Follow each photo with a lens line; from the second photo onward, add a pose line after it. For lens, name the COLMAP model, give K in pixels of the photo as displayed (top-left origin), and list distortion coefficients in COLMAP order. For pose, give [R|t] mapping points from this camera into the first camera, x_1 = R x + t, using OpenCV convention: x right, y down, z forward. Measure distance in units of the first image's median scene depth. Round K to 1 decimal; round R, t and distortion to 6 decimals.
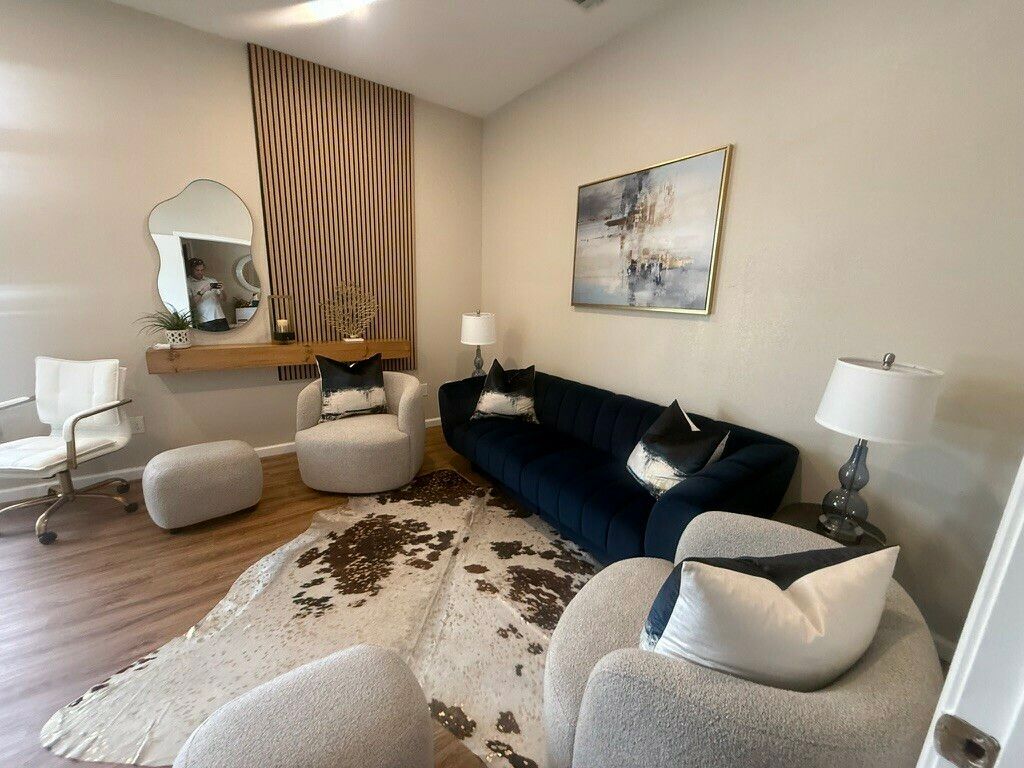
lens RADIAL K [[406.8, 0, 508.4], [0, 406.8, 385.9], [0, 0, 1]] dist [-0.000388, -0.000424]
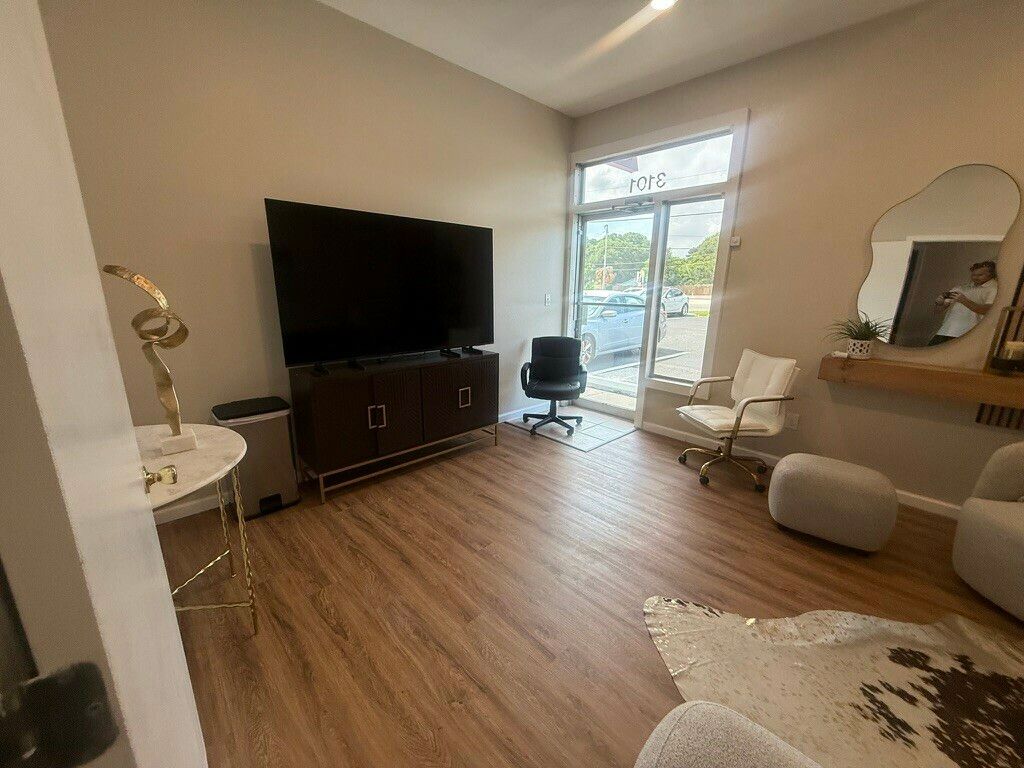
lens RADIAL K [[406.8, 0, 511.7], [0, 406.8, 384.1], [0, 0, 1]] dist [-0.000388, -0.000424]
pose [[0.148933, 0.208576, -0.966600, 0.009343], [-0.235652, 0.956825, 0.170157, -0.008902], [0.960358, 0.202439, 0.191654, 0.059553]]
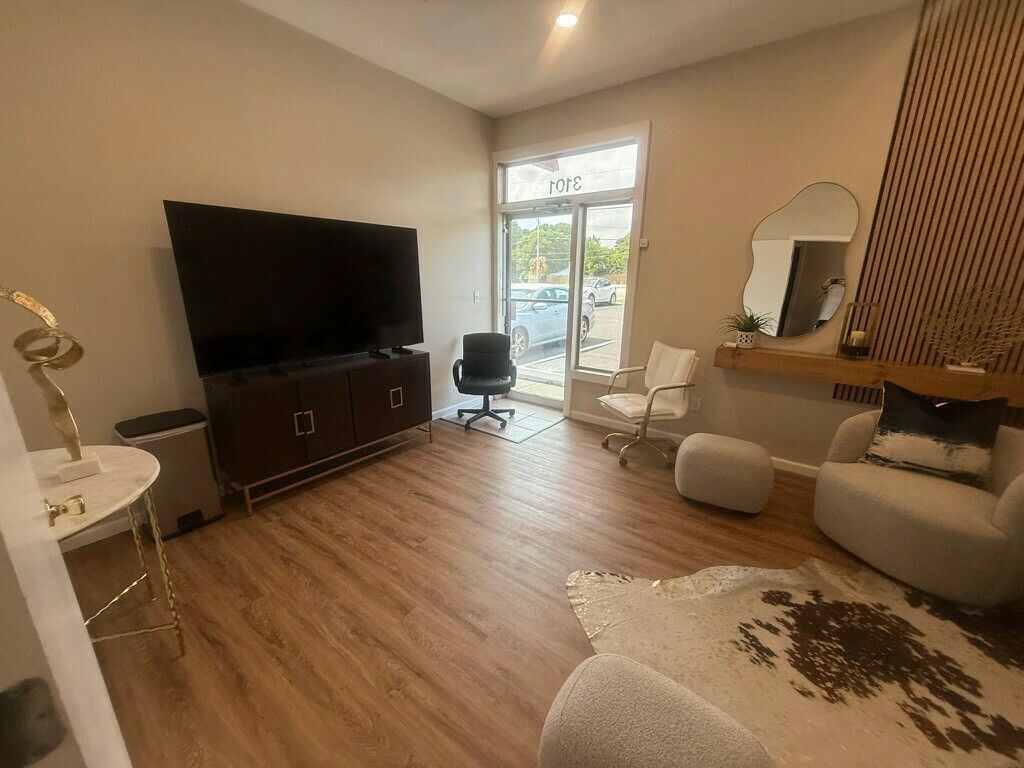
lens RADIAL K [[406.8, 0, 512.3], [0, 406.8, 383.7], [0, 0, 1]] dist [-0.000388, -0.000424]
pose [[0.298260, 0.220629, -0.928635, 0.060977], [-0.217241, 0.963075, 0.159038, -0.047096], [0.929434, 0.154303, 0.335177, 0.074834]]
